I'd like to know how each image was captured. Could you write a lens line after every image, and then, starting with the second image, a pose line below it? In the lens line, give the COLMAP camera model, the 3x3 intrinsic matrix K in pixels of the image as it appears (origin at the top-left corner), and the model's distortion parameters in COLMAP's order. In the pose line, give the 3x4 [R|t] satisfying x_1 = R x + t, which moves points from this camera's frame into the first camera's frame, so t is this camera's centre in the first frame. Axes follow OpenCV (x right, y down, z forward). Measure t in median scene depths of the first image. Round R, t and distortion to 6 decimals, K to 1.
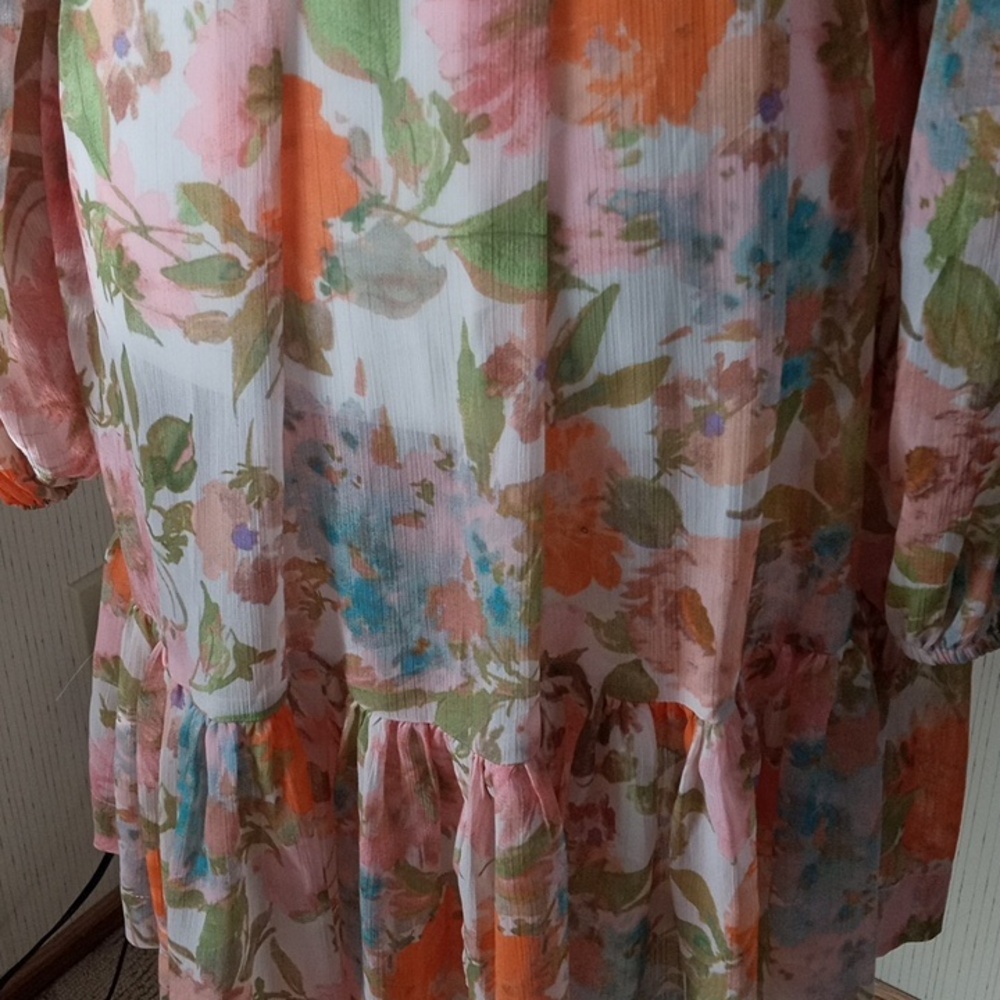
lens RADIAL K [[1729.2, 0, 523.5], [0, 1729.2, 468.8], [0, 0, 1]] dist [0.095616, 0.000000]
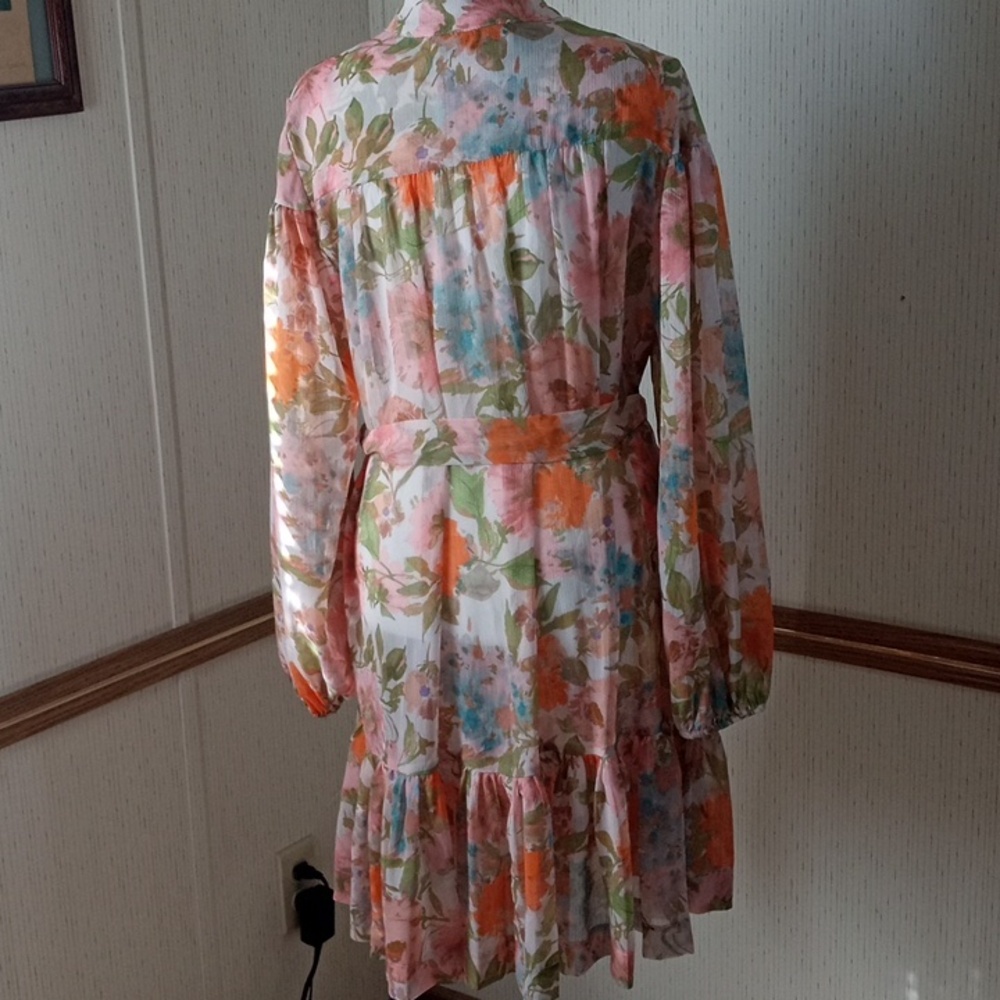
lens RADIAL K [[1729.2, 0, 493.9], [0, 1729.2, 497.8], [0, 0, 1]] dist [0.095616, 0.000000]
pose [[0.999128, -0.030035, -0.029004, 0.029543], [0.019964, 0.953750, -0.299939, 0.560250], [0.036671, 0.299098, 0.953518, -1.623147]]
